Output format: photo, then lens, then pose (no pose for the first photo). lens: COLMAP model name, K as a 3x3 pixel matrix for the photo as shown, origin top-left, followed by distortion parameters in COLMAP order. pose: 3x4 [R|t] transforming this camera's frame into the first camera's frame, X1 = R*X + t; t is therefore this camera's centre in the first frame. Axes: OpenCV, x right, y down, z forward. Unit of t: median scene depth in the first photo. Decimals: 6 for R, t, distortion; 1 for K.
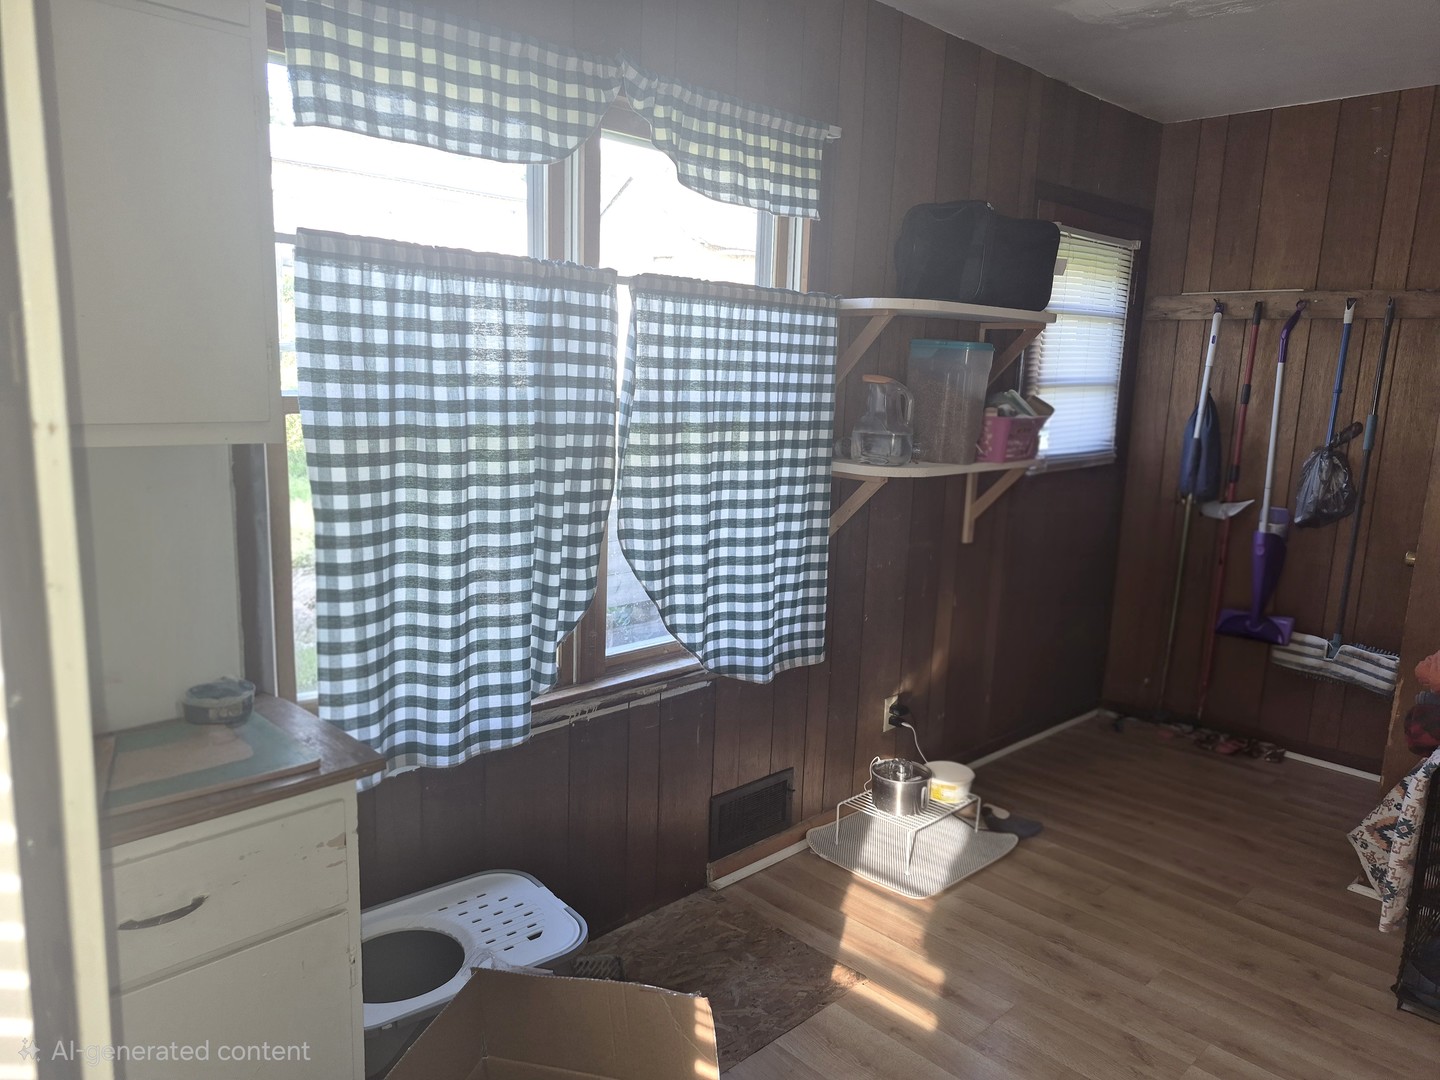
lens RADIAL K [[1006.3, 0, 720.0], [0, 1006.3, 540.0], [0, 0, 1]] dist [0.058100, -0.000569]
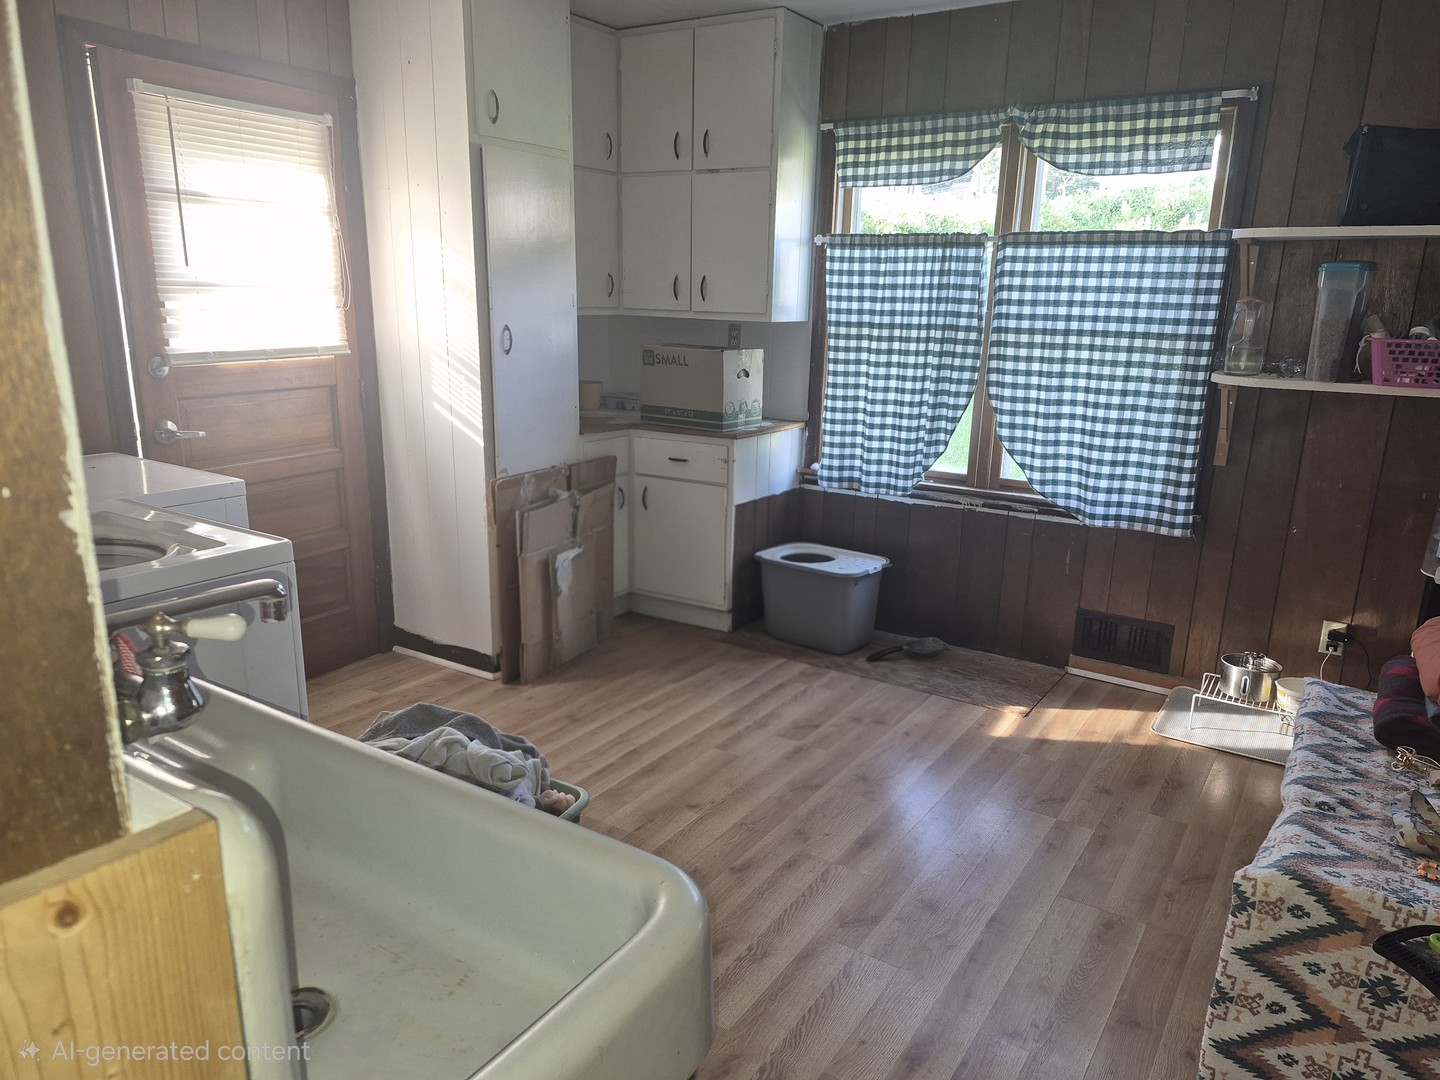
lens RADIAL K [[1006.3, 0, 720.0], [0, 1006.3, 540.0], [0, 0, 1]] dist [0.058100, -0.000569]
pose [[0.218113, 0.192053, -0.956840, 1.296587], [-0.197448, 0.968854, 0.149456, 0.056976], [0.955741, 0.156328, 0.249240, 0.185355]]
